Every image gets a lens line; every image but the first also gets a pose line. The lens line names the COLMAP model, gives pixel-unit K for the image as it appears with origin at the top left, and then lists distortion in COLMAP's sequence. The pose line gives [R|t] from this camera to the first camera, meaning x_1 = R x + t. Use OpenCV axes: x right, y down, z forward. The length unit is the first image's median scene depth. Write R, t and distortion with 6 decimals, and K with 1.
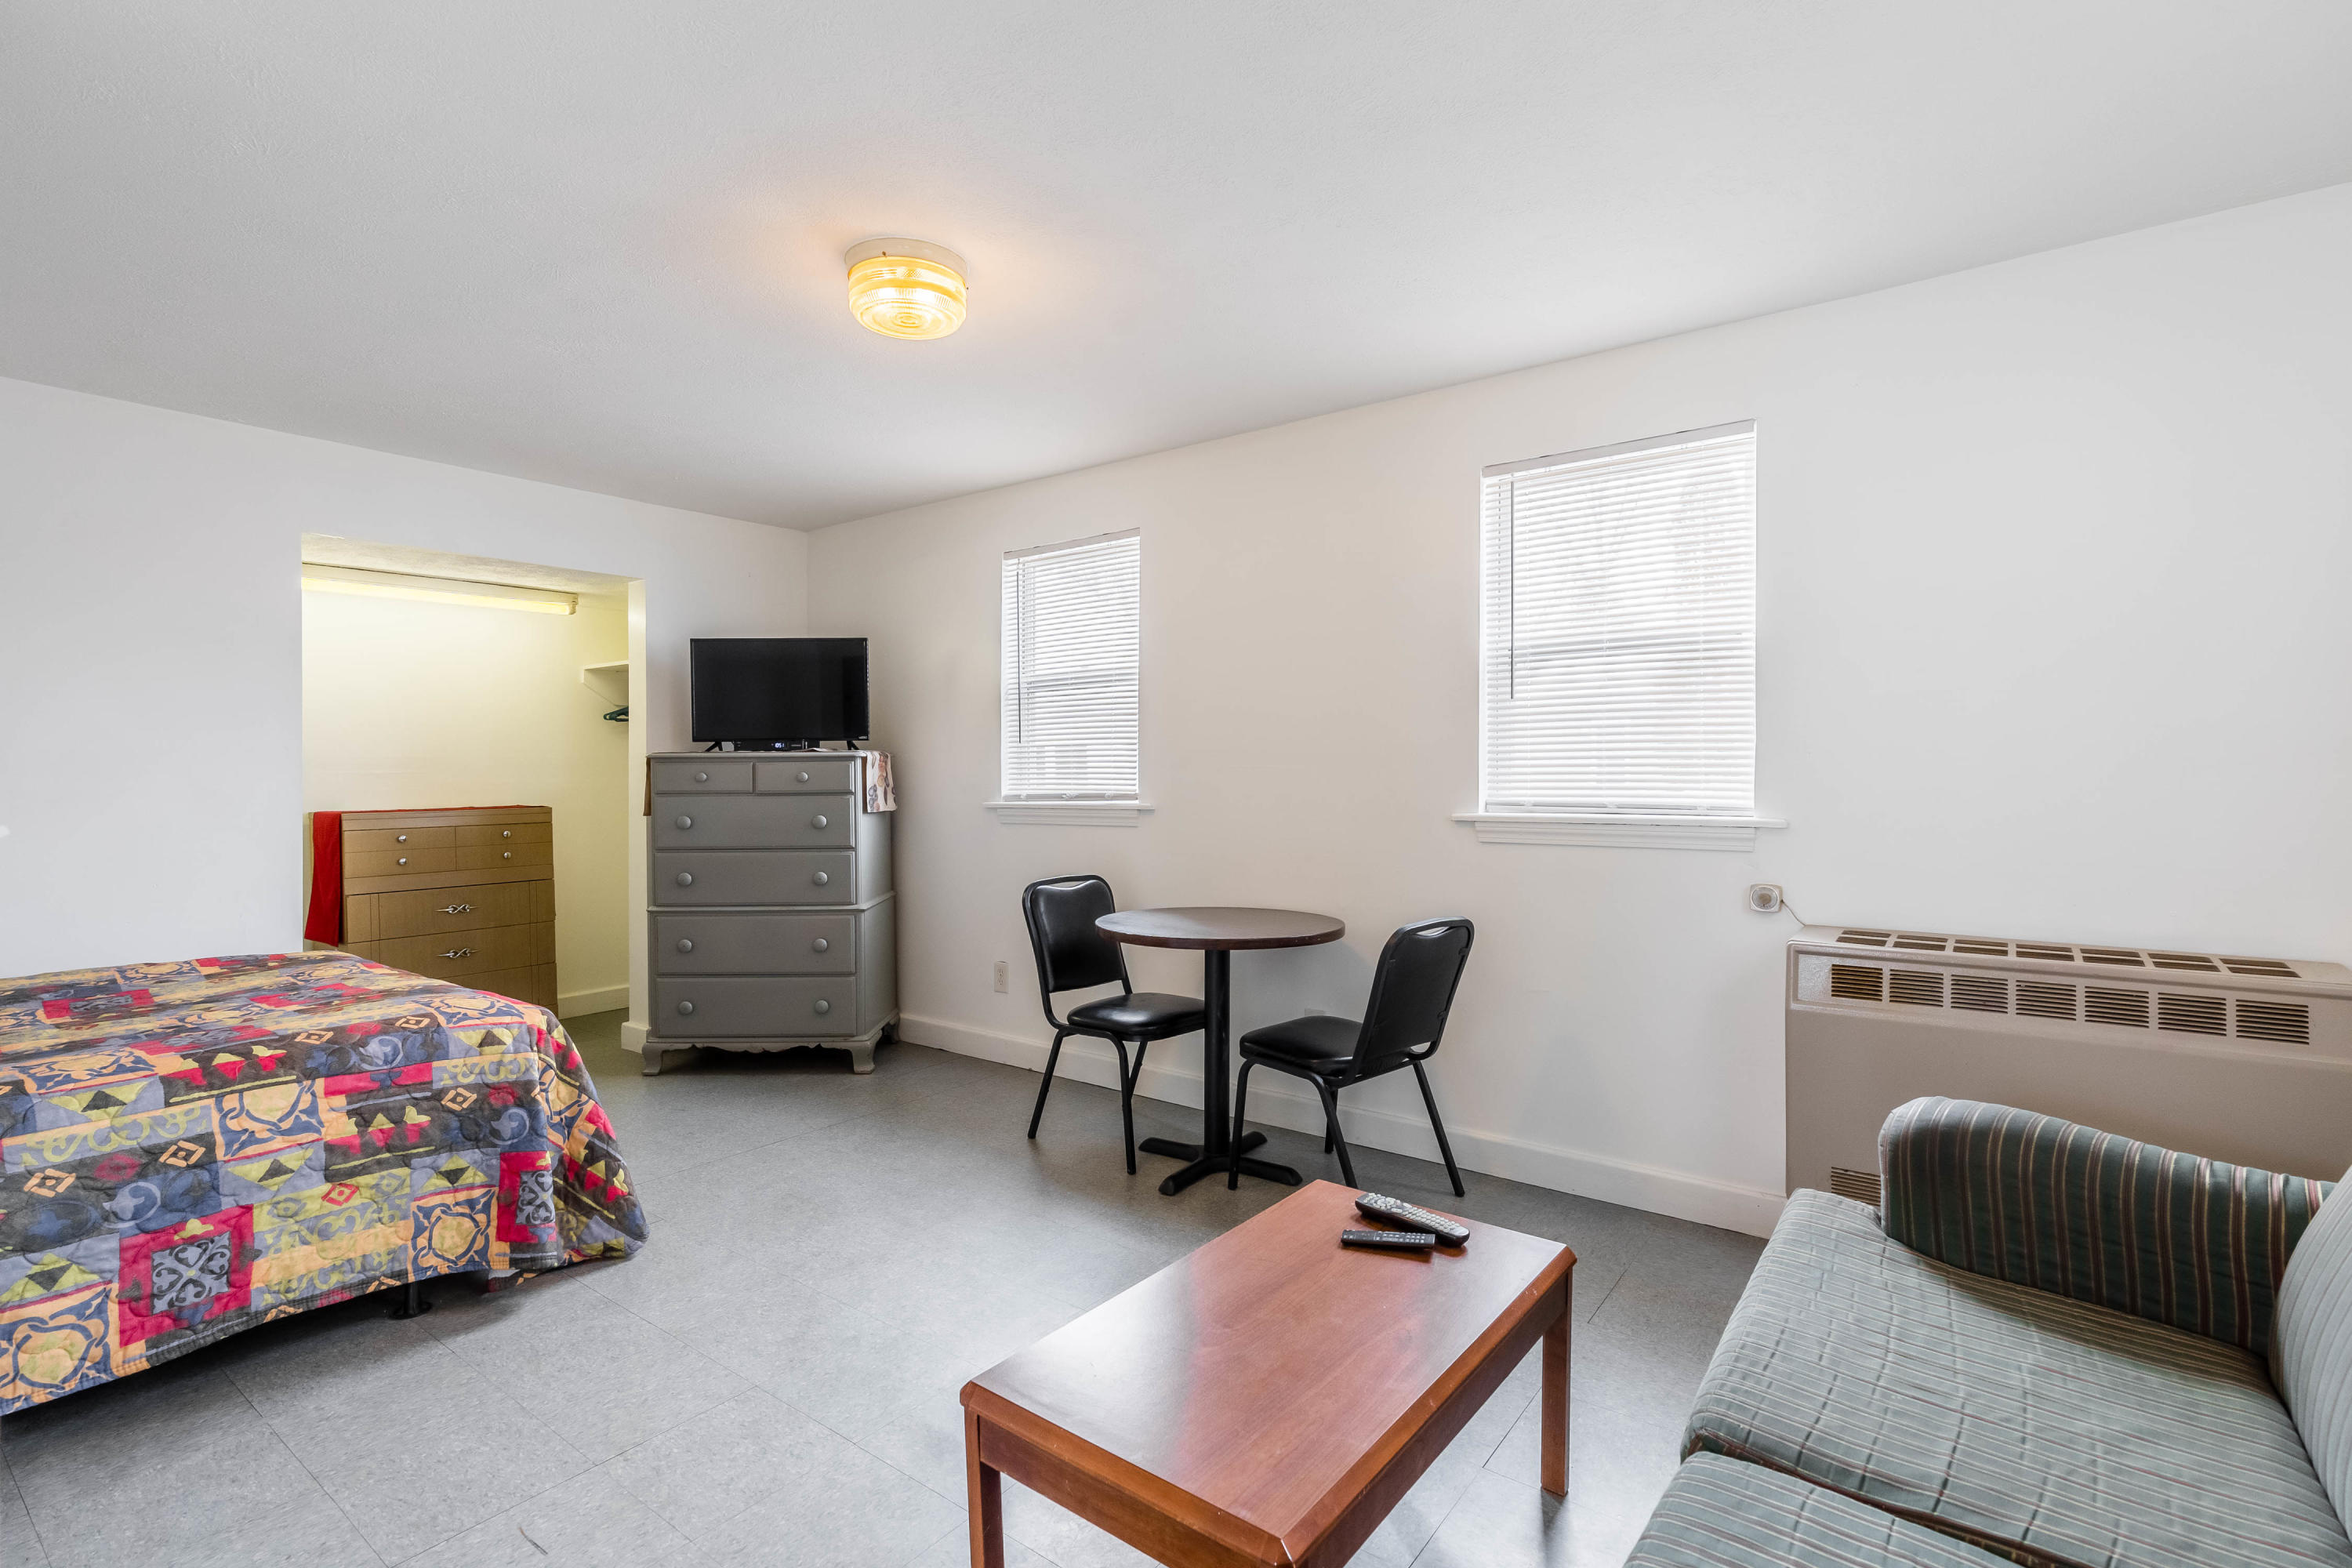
lens RADIAL K [[1073.8, 0, 1123.5], [0, 1073.8, 807.3], [0, 0, 1]] dist [-0.010977, 0.000722]
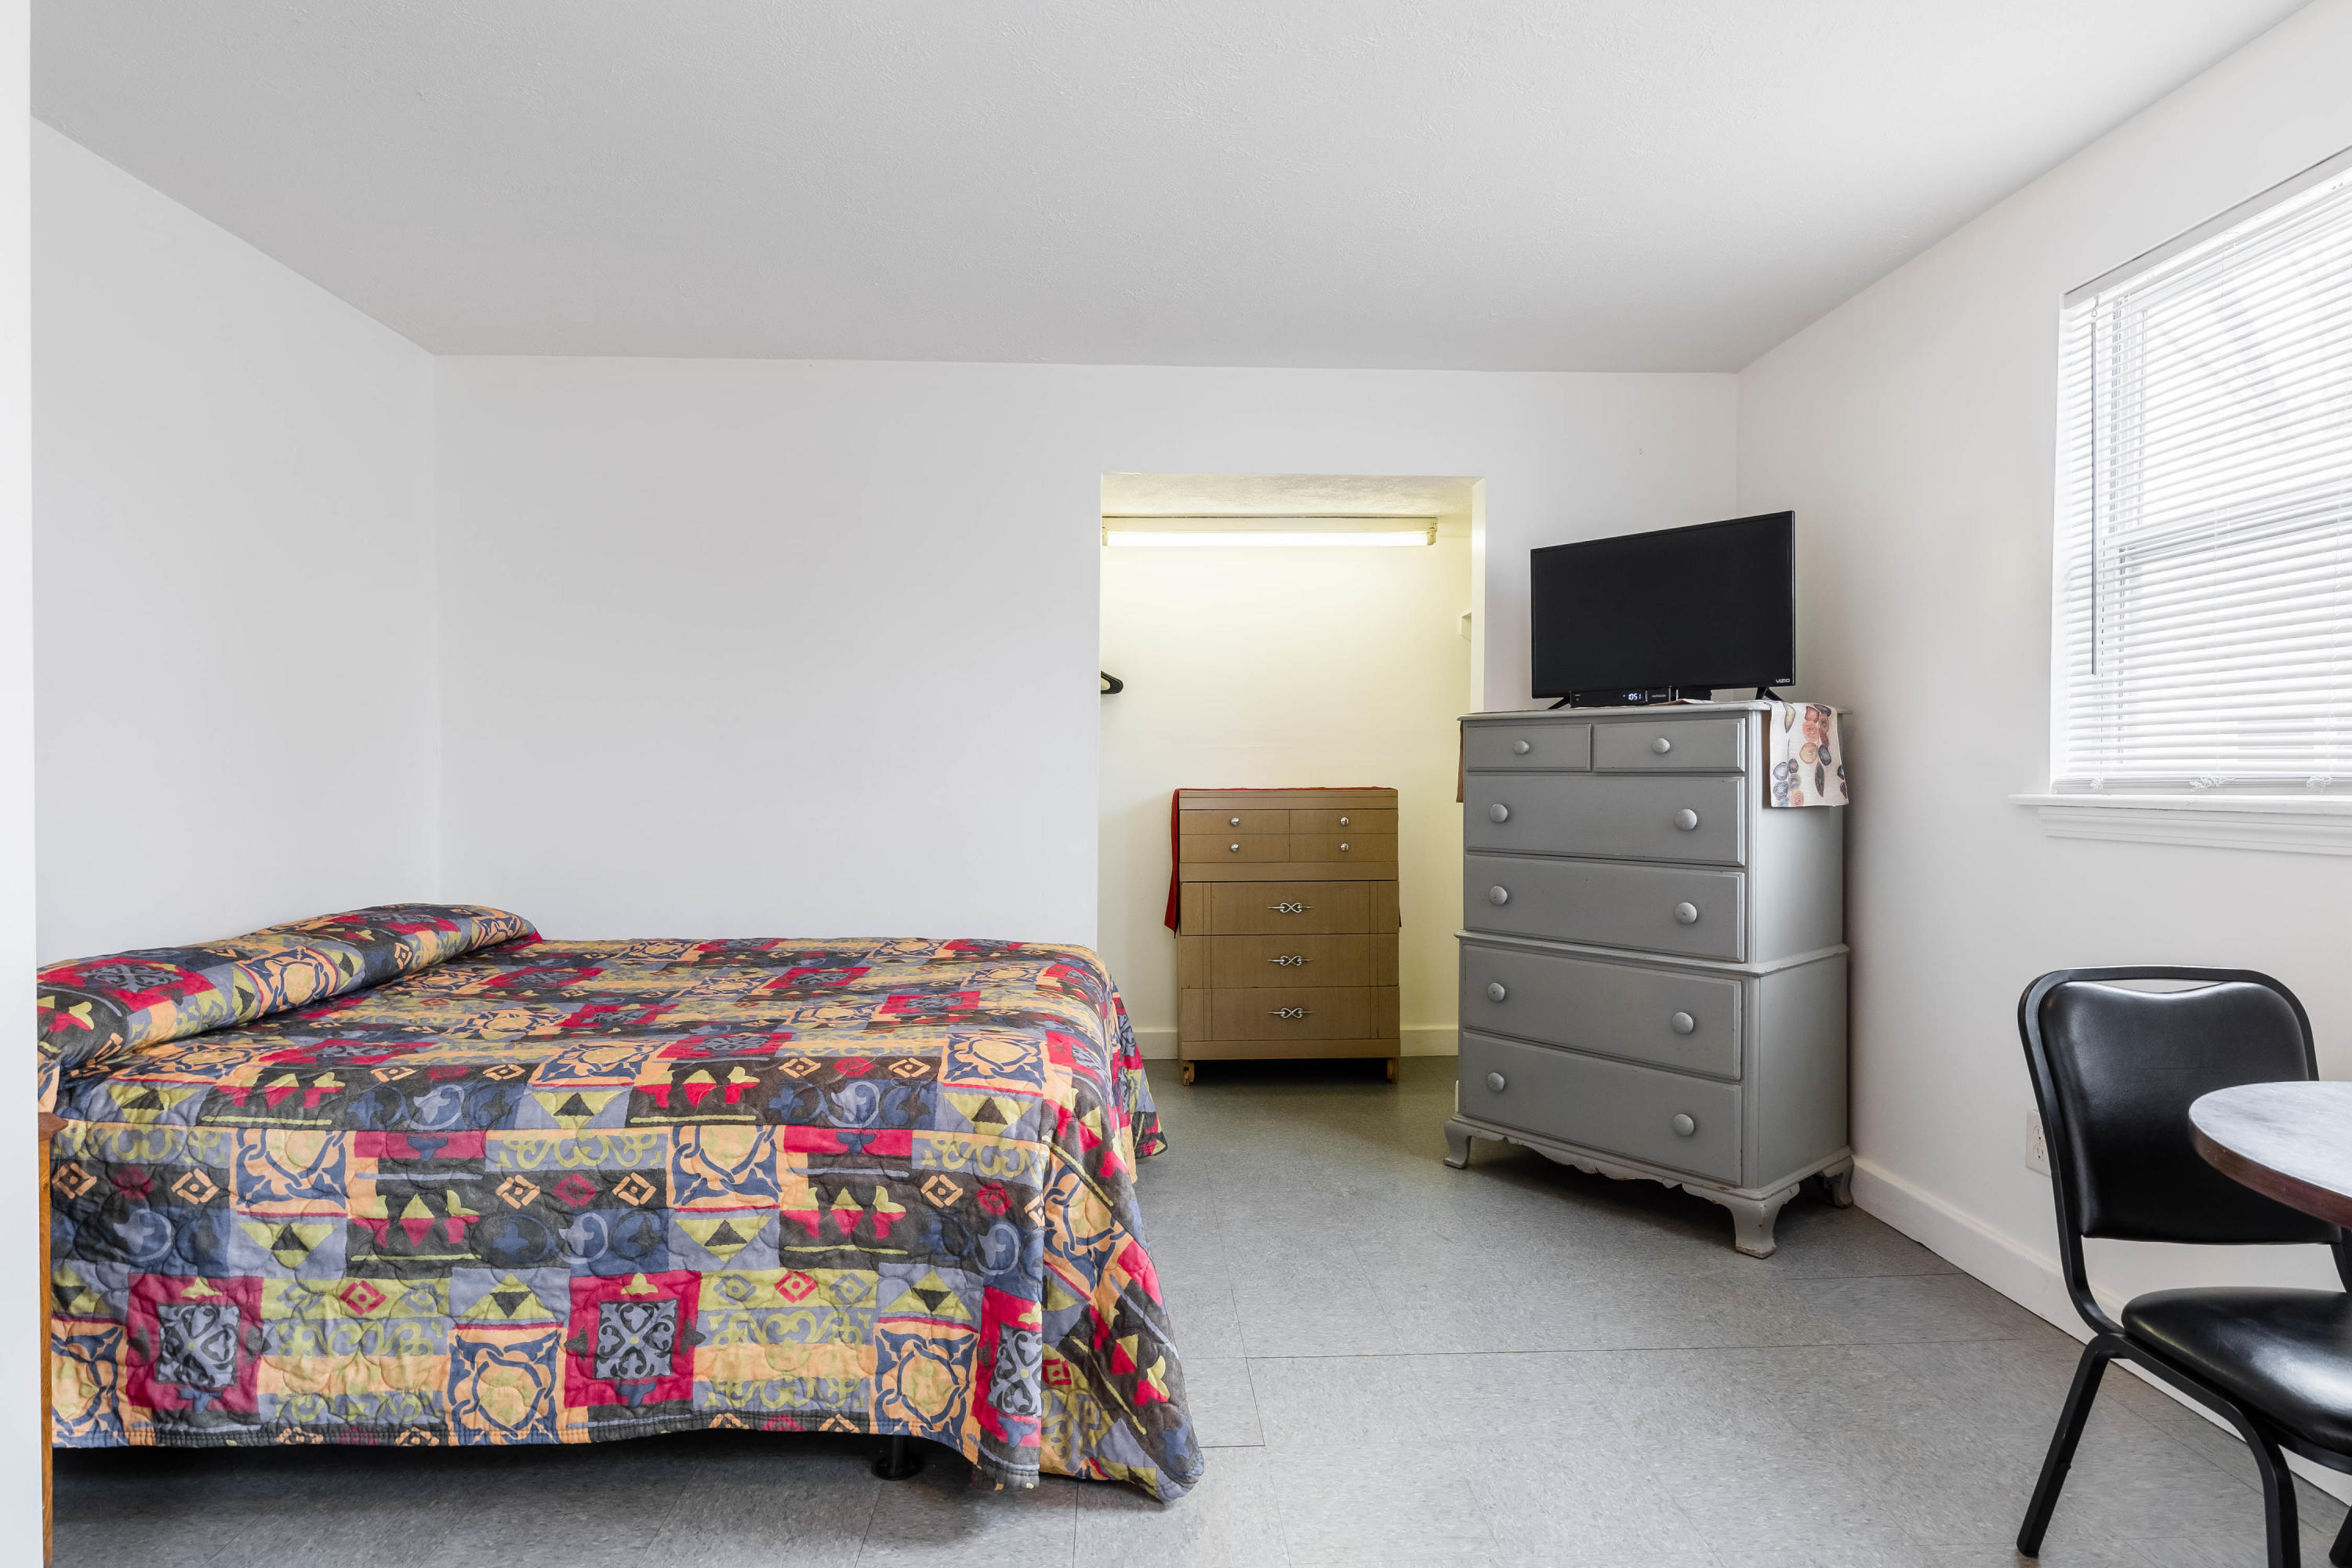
lens RADIAL K [[1234.5, 0, 1176.0], [0, 1234.5, 784.0], [0, 0, 1]] dist [-0.006625, 0.000039]
pose [[0.672586, 0.017736, -0.739806, 0.067992], [-0.029672, 0.999555, -0.003014, 0.007217], [0.739424, 0.023979, 0.672813, 0.570514]]
